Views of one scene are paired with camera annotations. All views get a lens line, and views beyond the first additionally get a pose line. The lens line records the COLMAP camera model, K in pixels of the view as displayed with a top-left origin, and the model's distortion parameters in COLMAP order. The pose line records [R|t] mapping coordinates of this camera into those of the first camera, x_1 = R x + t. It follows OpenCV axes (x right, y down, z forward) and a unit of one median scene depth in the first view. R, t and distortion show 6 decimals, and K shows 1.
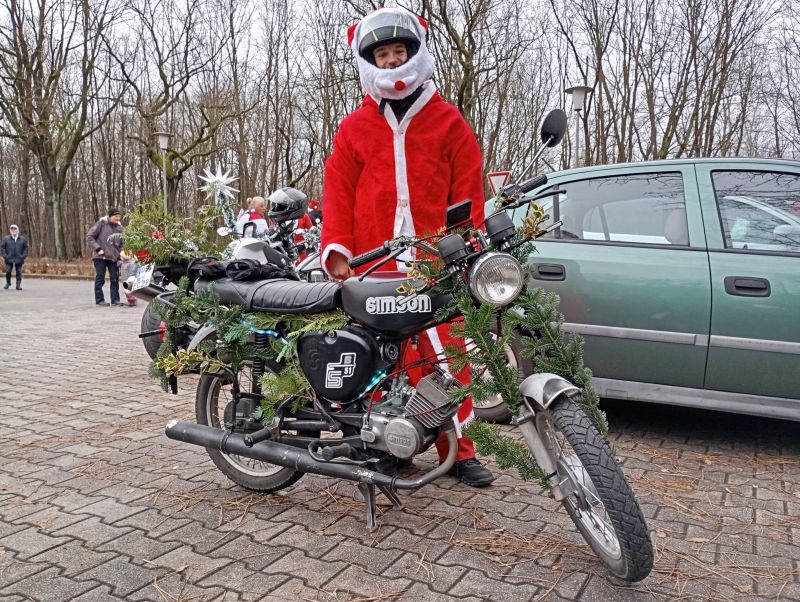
lens RADIAL K [[654.5, 0, 400.0], [0, 654.5, 301.0], [0, 0, 1]] dist [0.067607, -0.079918]
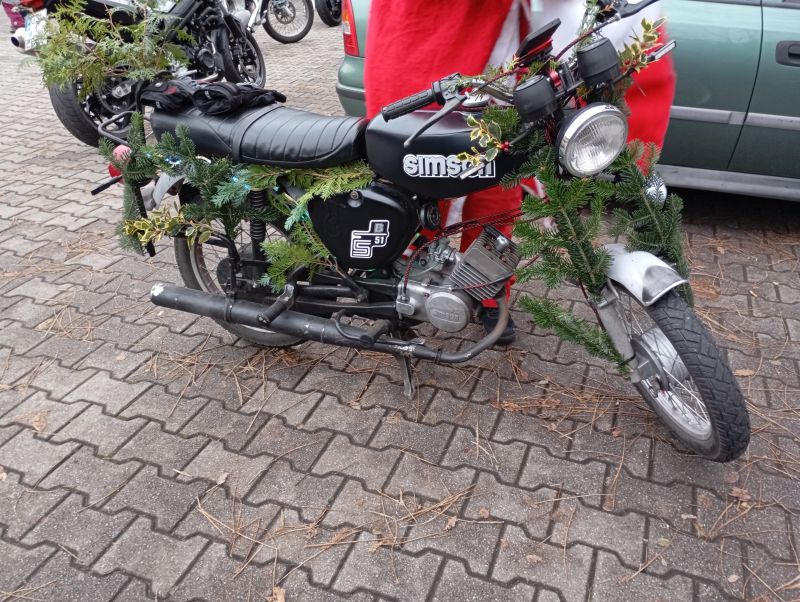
lens RADIAL K [[654.5, 0, 400.0], [0, 654.5, 301.0], [0, 0, 1]] dist [0.067607, -0.079918]
pose [[0.992505, -0.079606, 0.092716, -0.133535], [0.032196, 0.902245, 0.430019, -0.171148], [-0.117884, -0.423811, 0.898046, 0.232947]]
